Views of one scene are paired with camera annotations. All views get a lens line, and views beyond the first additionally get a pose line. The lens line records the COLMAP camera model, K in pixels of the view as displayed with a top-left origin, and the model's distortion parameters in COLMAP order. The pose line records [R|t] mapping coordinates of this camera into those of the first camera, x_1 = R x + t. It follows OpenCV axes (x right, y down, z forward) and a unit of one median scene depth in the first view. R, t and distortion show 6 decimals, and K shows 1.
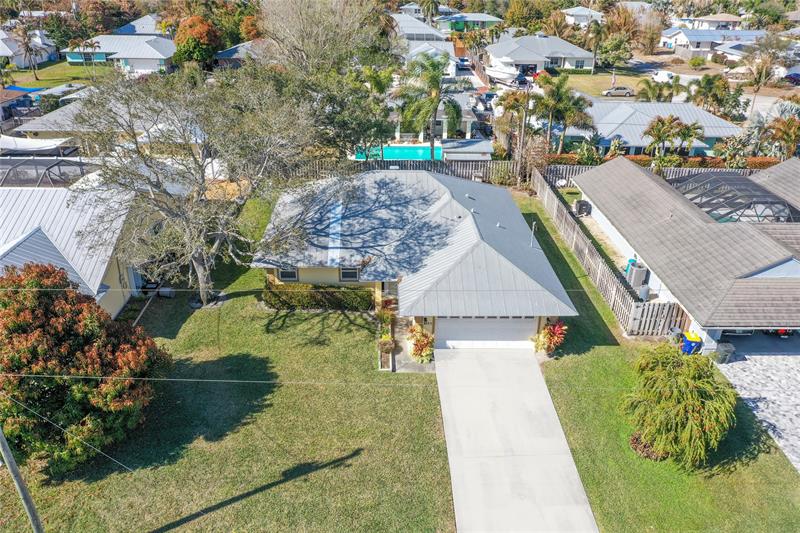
lens RADIAL K [[631.5, 0, 400.0], [0, 631.5, 266.5], [0, 0, 1]] dist [0.009293, -0.006800]
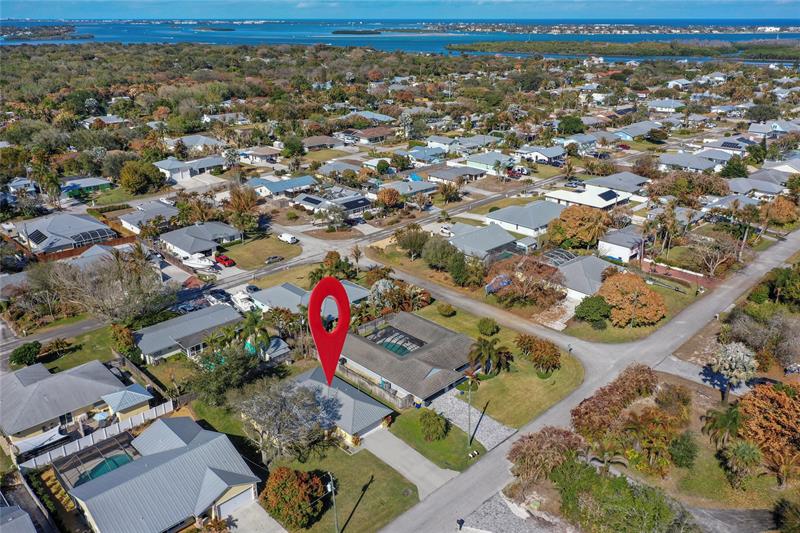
lens RADIAL K [[631.5, 0, 400.0], [0, 631.5, 266.5], [0, 0, 1]] dist [0.009293, -0.006800]
pose [[0.734766, -0.261453, 0.625908, -0.806549], [0.305425, 0.951422, 0.038881, -0.393094], [-0.605668, 0.162599, 0.778927, -0.872566]]
